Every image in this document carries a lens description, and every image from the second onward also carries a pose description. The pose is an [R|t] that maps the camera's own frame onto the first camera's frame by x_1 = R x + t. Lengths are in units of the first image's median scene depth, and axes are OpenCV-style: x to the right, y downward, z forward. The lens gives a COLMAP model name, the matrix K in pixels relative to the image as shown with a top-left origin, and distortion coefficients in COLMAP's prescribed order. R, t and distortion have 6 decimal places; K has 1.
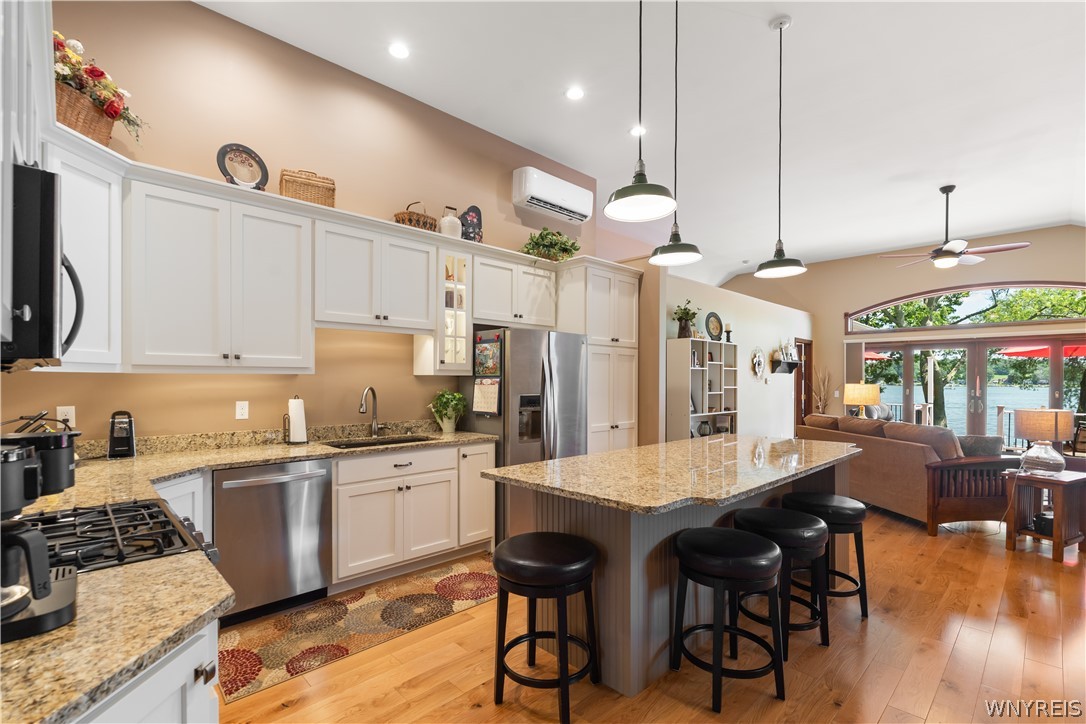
lens RADIAL K [[490.3, 0, 545.6], [0, 490.3, 382.0], [0, 0, 1]] dist [-0.005791, 0.000349]
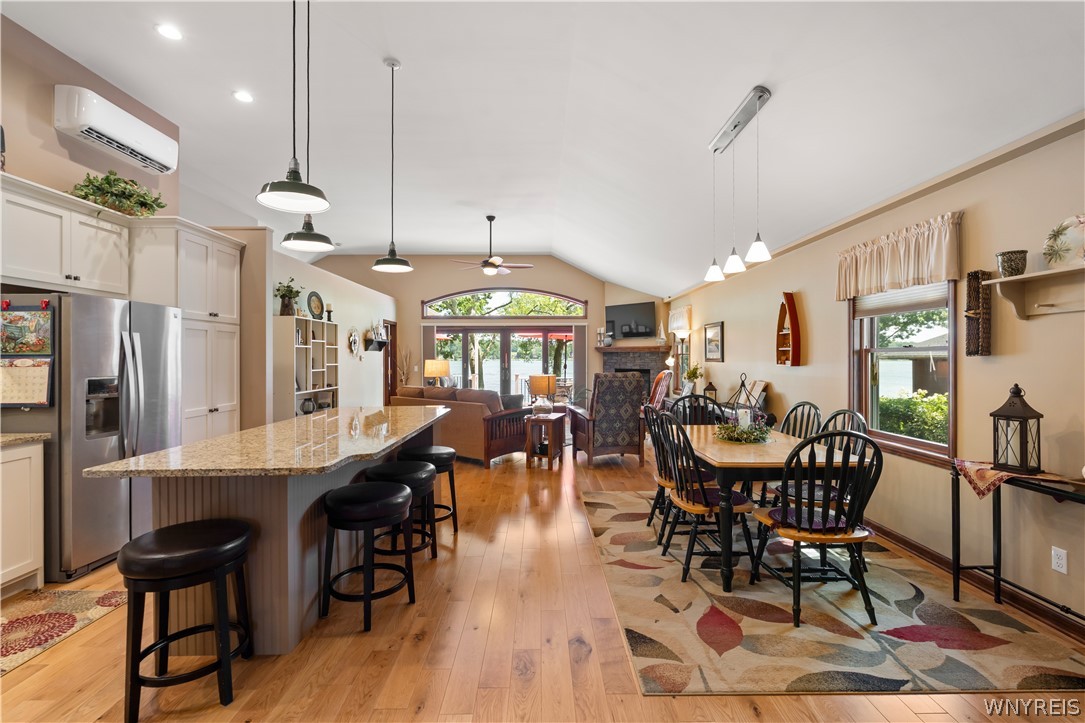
lens RADIAL K [[489.9, 0, 544.4], [0, 489.9, 358.7], [0, 0, 1]] dist [-0.005791, 0.000349]
pose [[0.686262, -0.009888, 0.727287, -0.110686], [0.010467, 0.999938, 0.003719, -0.001260], [-0.727279, 0.005061, 0.686323, -0.077670]]
